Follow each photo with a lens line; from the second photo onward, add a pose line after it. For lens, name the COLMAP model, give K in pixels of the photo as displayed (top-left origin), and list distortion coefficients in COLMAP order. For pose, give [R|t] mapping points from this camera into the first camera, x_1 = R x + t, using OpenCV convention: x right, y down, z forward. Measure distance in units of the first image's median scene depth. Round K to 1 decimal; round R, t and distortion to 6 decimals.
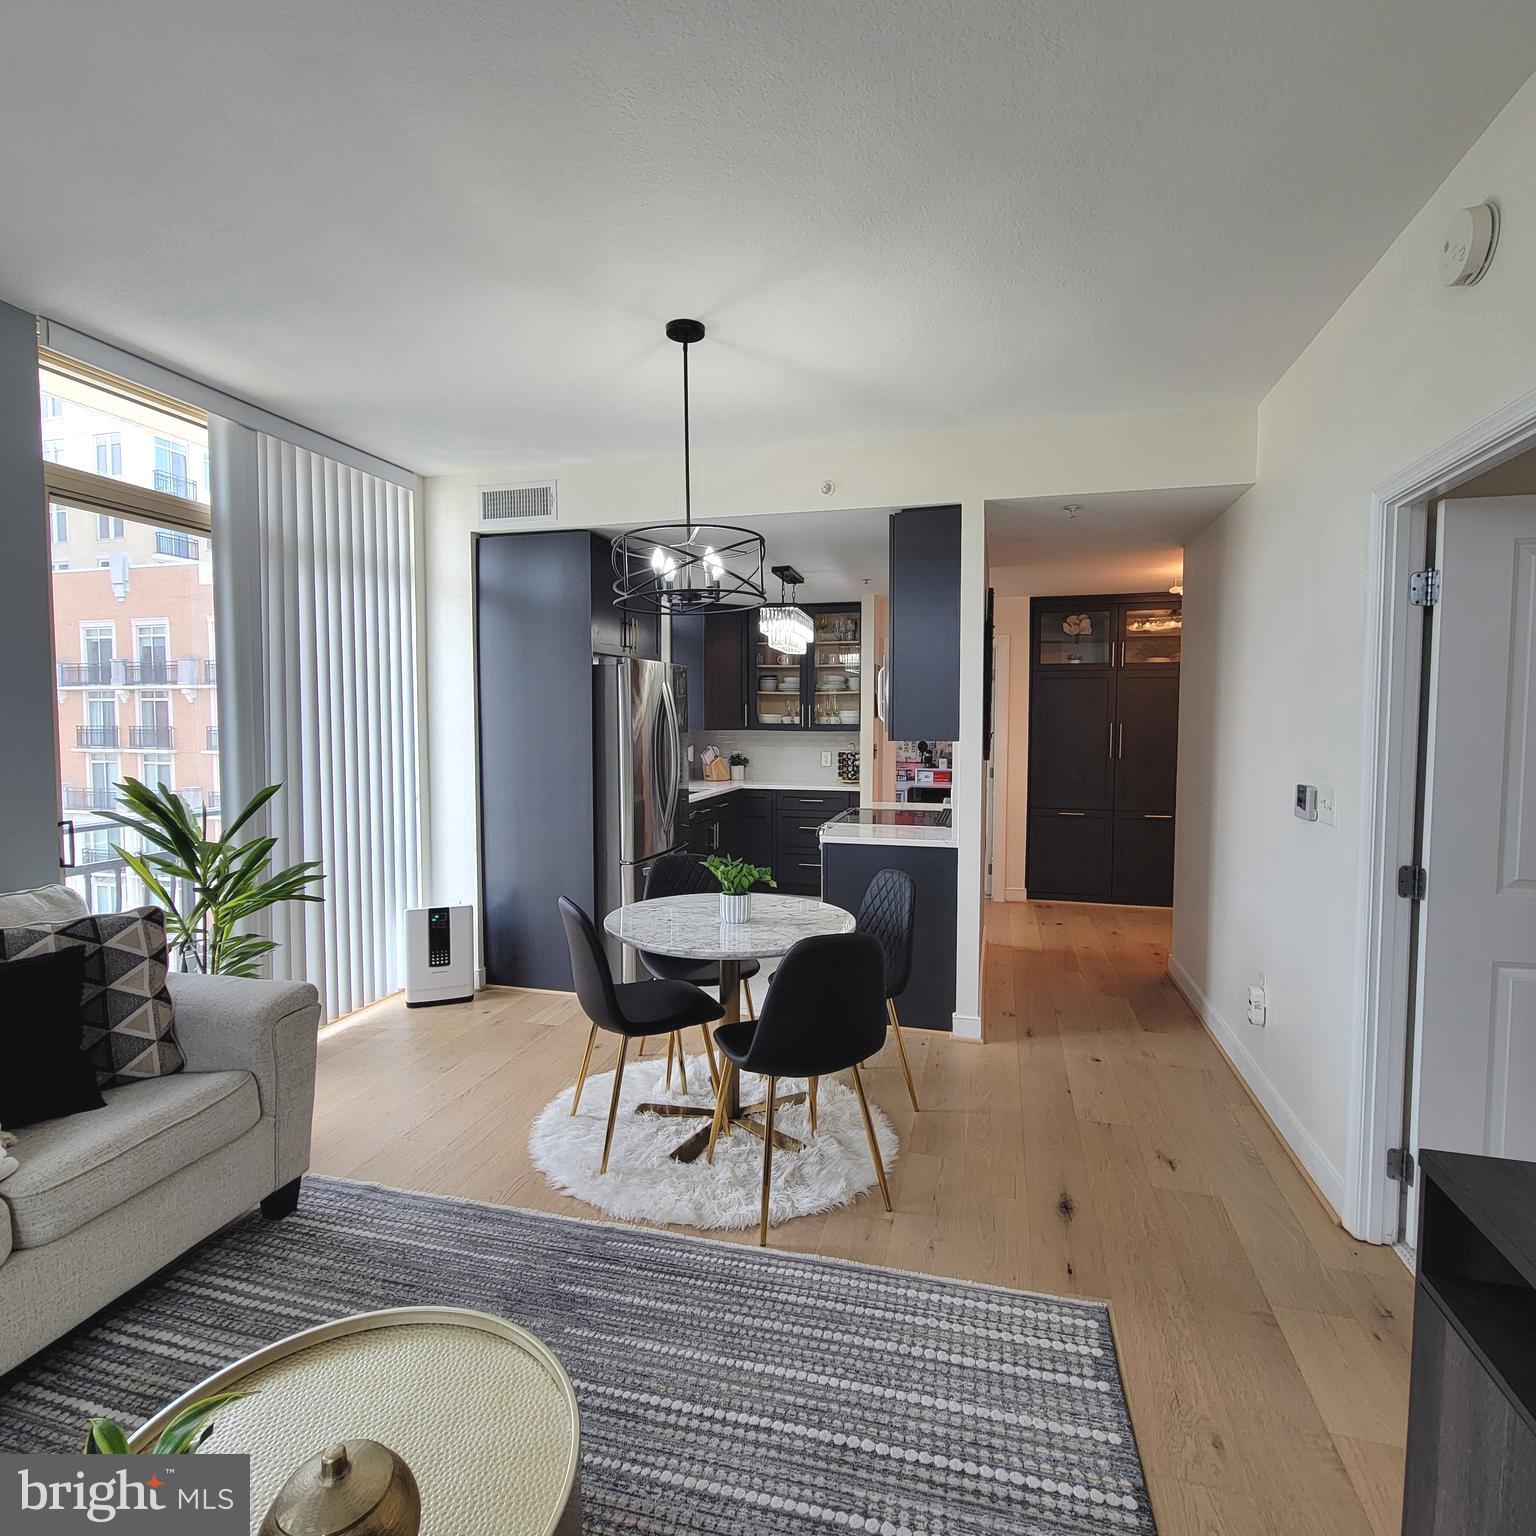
lens RADIAL K [[836.4, 0, 759.7], [0, 836.4, 763.7], [0, 0, 1]] dist [0.002294, -0.002676]
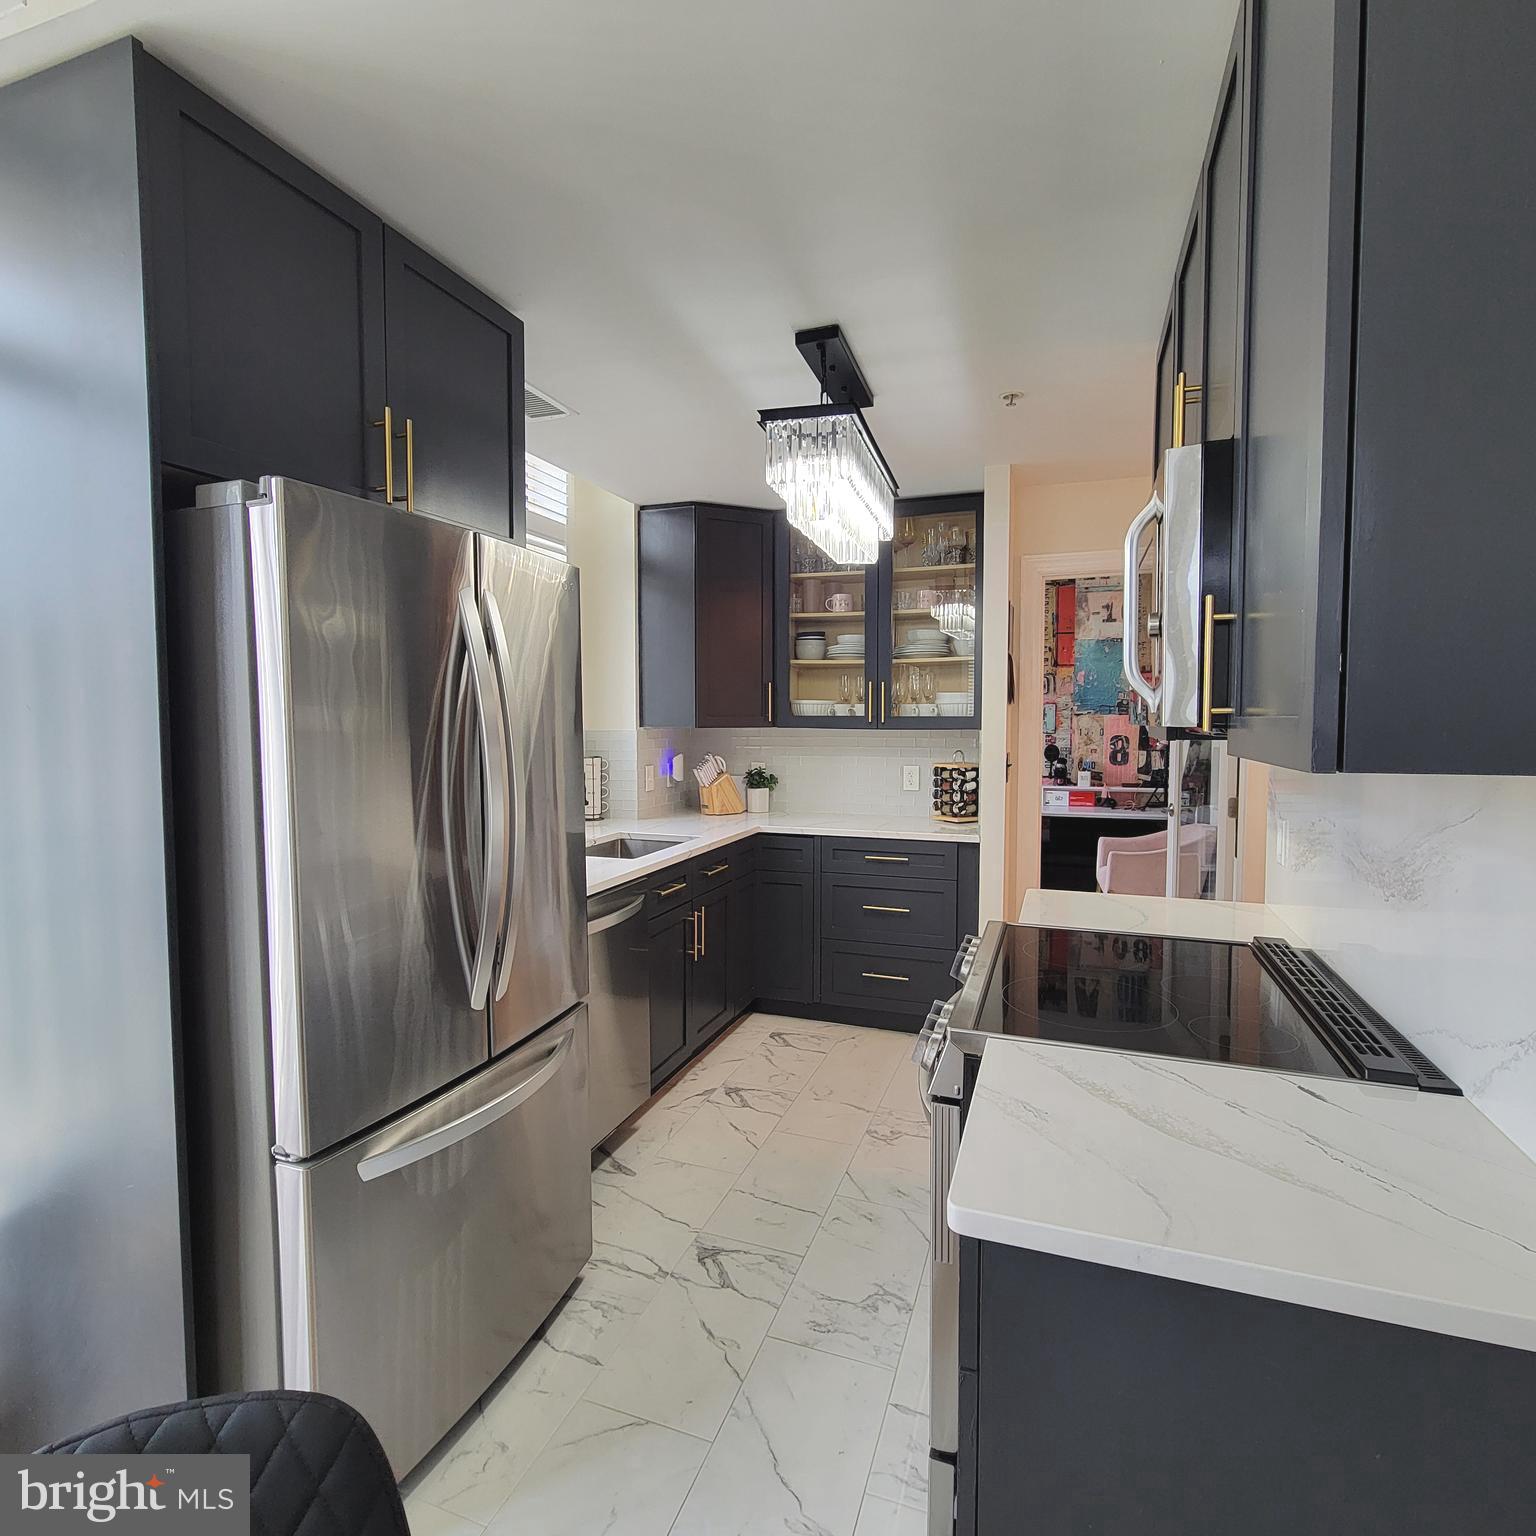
lens RADIAL K [[836.4, 0, 759.7], [0, 836.4, 763.7], [0, 0, 1]] dist [0.002294, -0.002676]
pose [[0.996816, 0.002140, -0.079705, 0.022261], [-0.002157, 0.999998, -0.000132, -0.015411], [0.079704, 0.000303, 0.996819, 0.431231]]
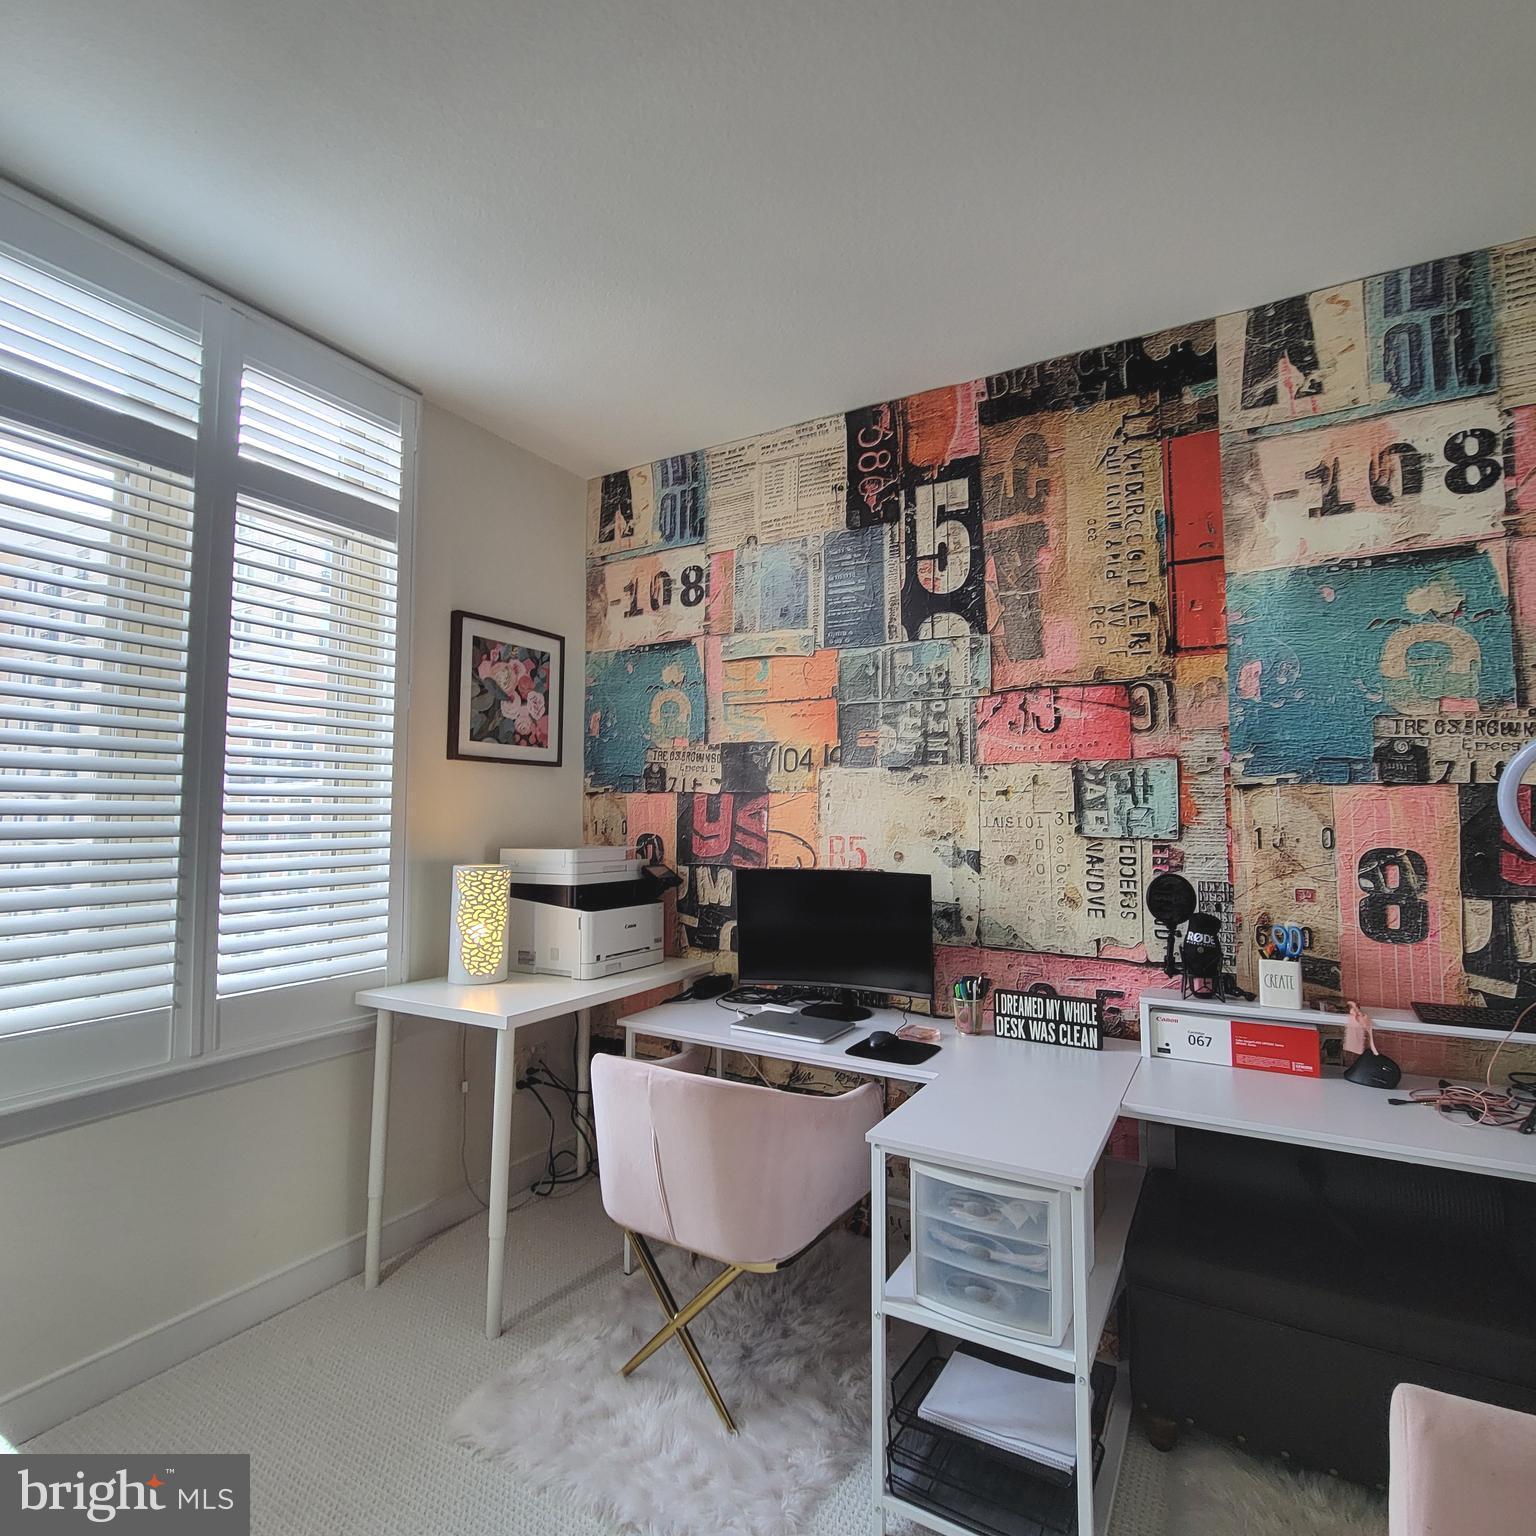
lens RADIAL K [[836.4, 0, 759.7], [0, 836.4, 763.7], [0, 0, 1]] dist [0.002294, -0.002676]
pose [[0.968980, -0.015904, -0.246625, 0.193985], [-0.014856, 0.992374, -0.122364, -0.037212], [0.246690, 0.122232, 0.961355, 1.015002]]
